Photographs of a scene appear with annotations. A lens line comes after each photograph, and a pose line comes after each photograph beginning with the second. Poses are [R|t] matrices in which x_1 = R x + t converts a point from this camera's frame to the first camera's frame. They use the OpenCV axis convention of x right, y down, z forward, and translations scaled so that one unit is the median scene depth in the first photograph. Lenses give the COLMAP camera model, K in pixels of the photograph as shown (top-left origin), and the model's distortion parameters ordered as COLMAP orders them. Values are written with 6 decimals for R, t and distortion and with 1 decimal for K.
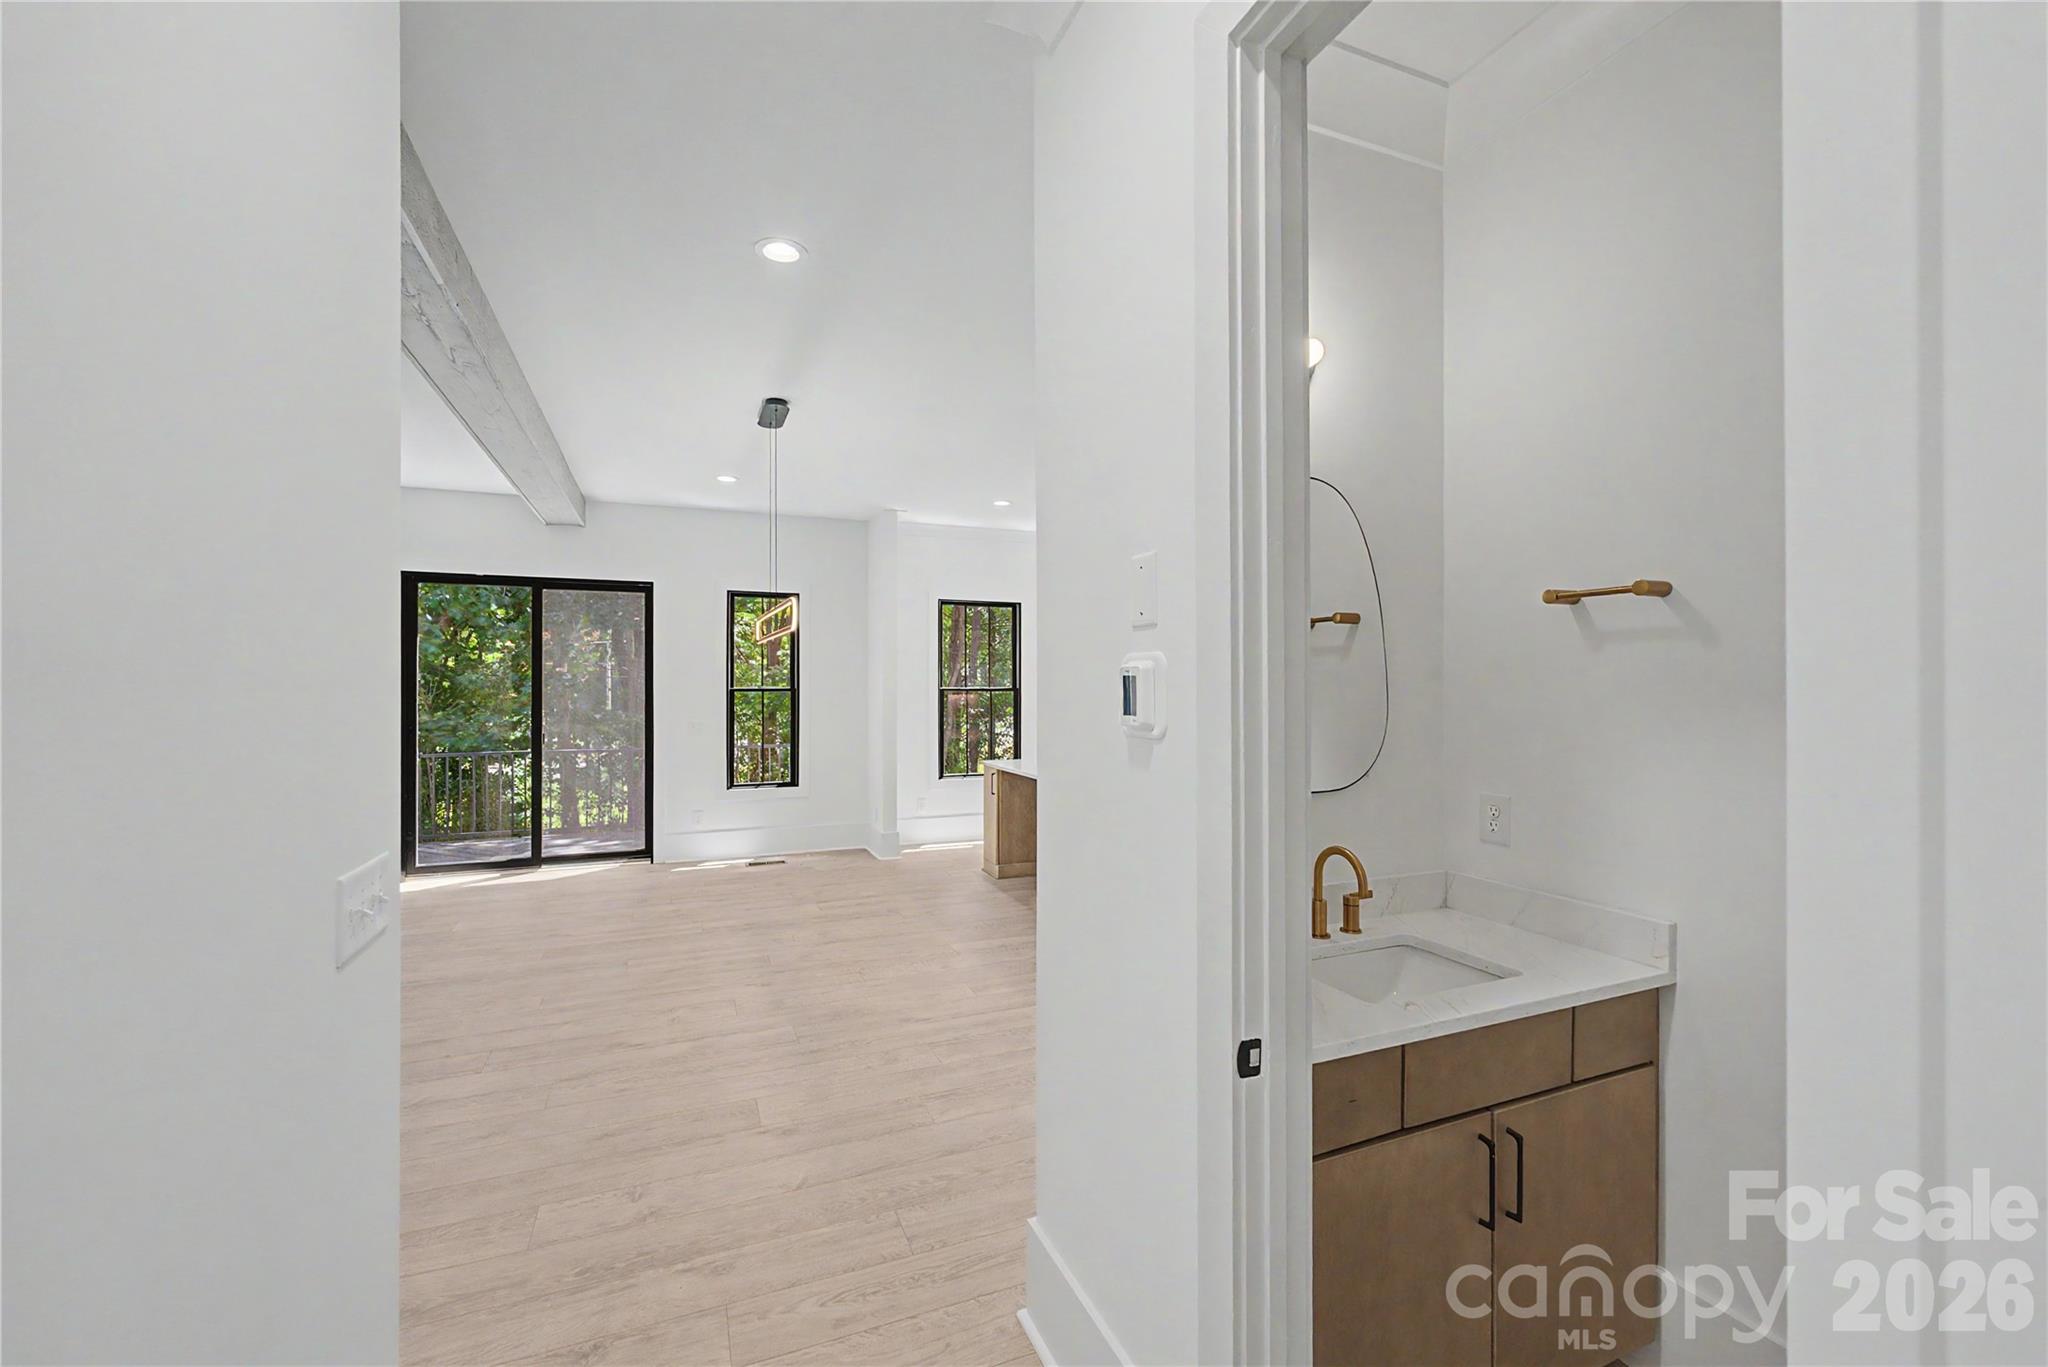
lens RADIAL K [[840.3, 0, 1022.5], [0, 840.3, 679.1], [0, 0, 1]] dist [0.000662, 0.000125]
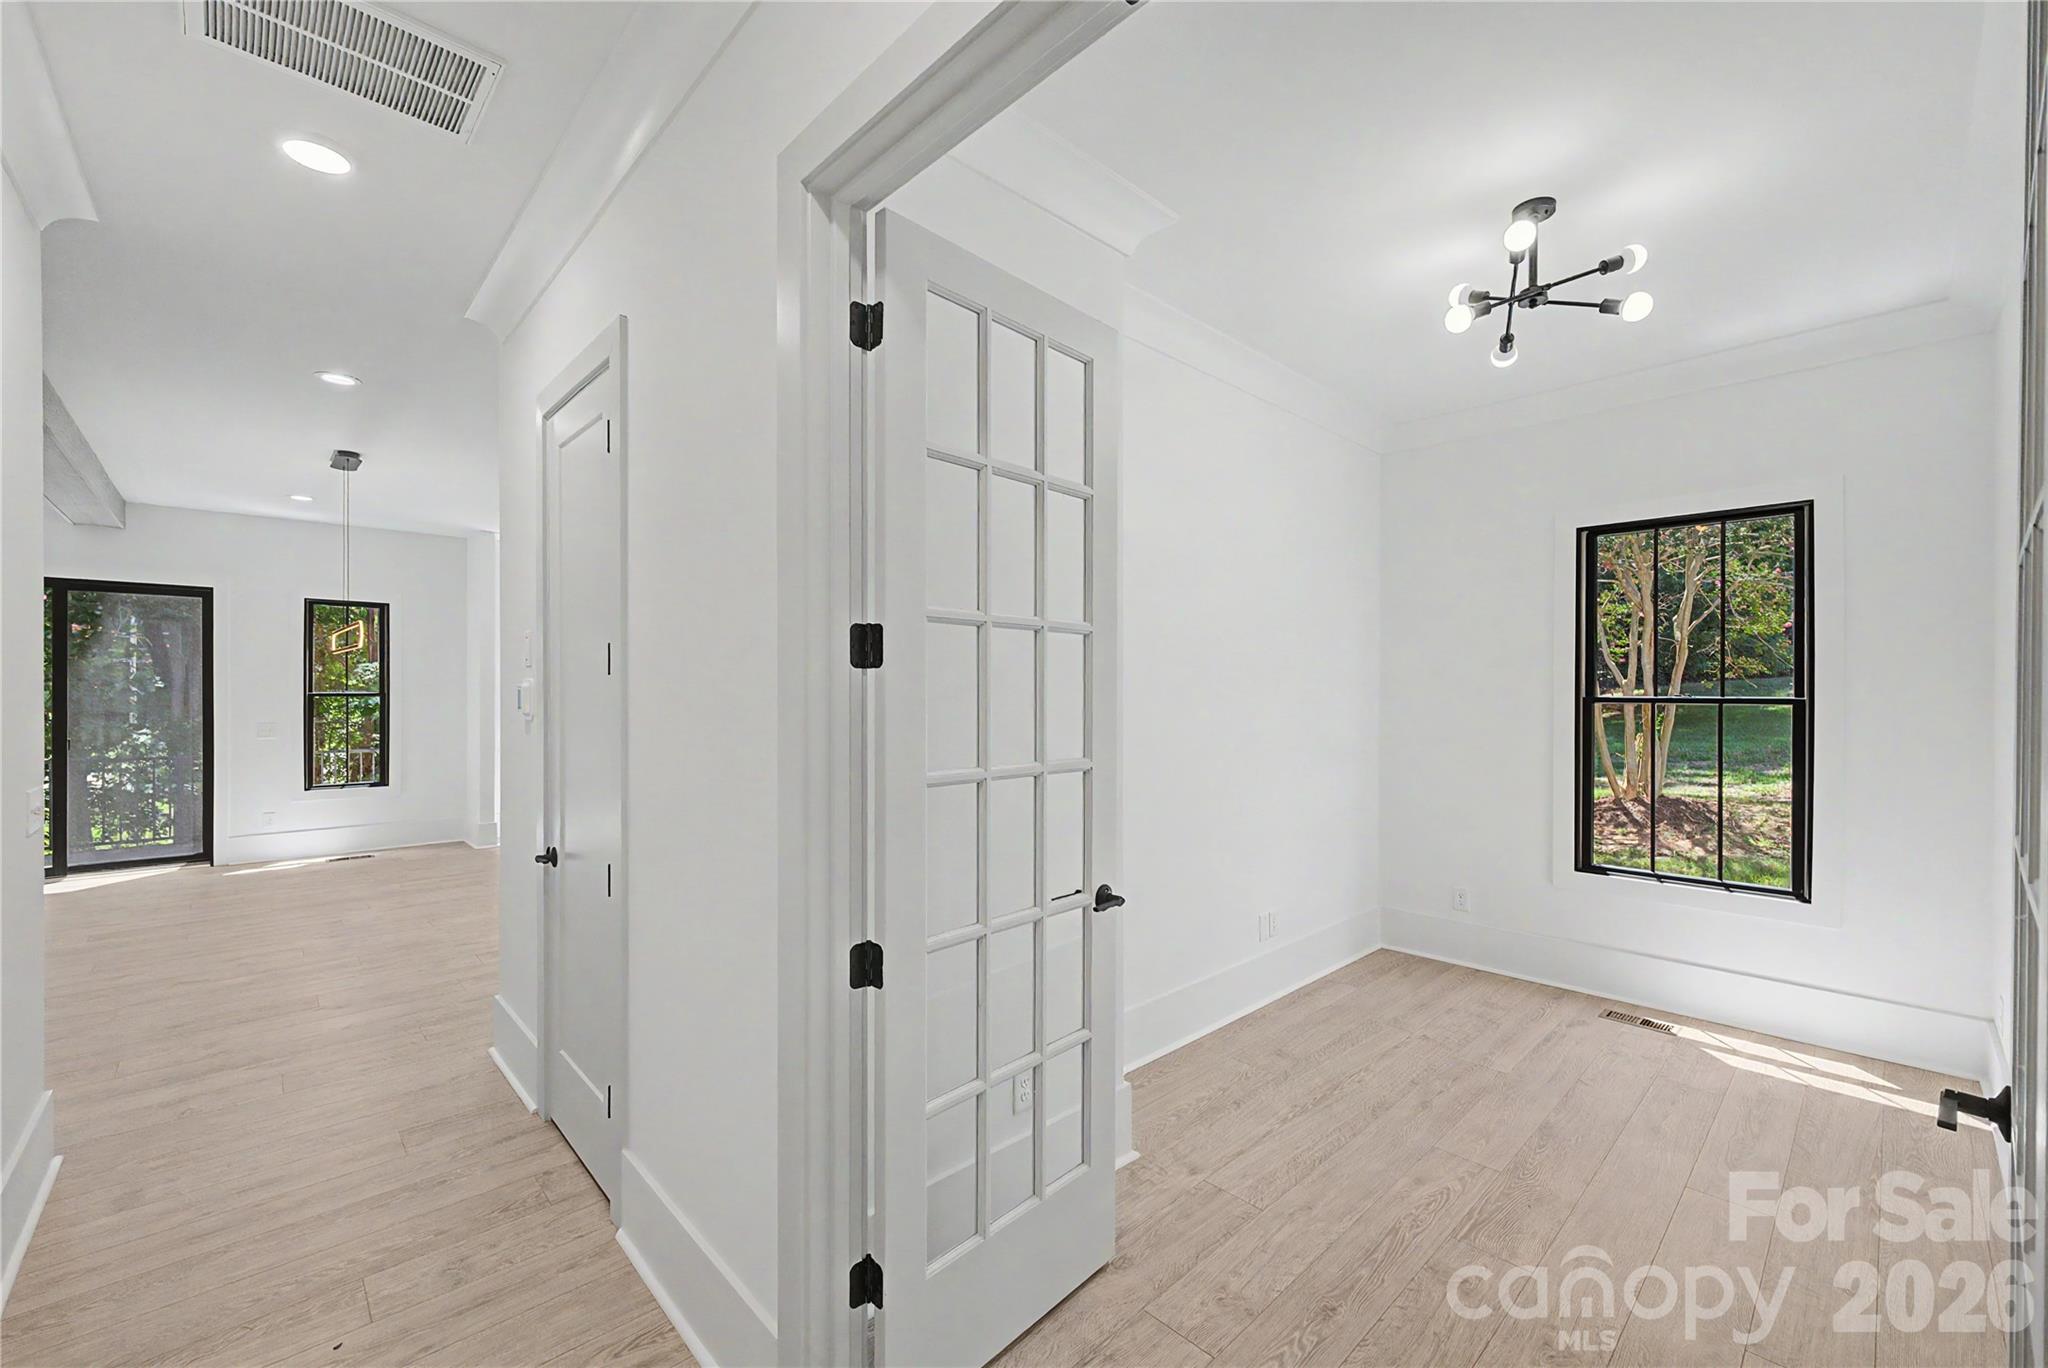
lens RADIAL K [[832.4, 0, 1015.8], [0, 832.4, 693.9], [0, 0, 1]] dist [0.007662, 0.000130]
pose [[0.937740, 0.004717, 0.347306, 0.118698], [-0.007765, 0.999943, 0.007382, -0.002859], [-0.347252, -0.009620, 0.937723, -0.288326]]
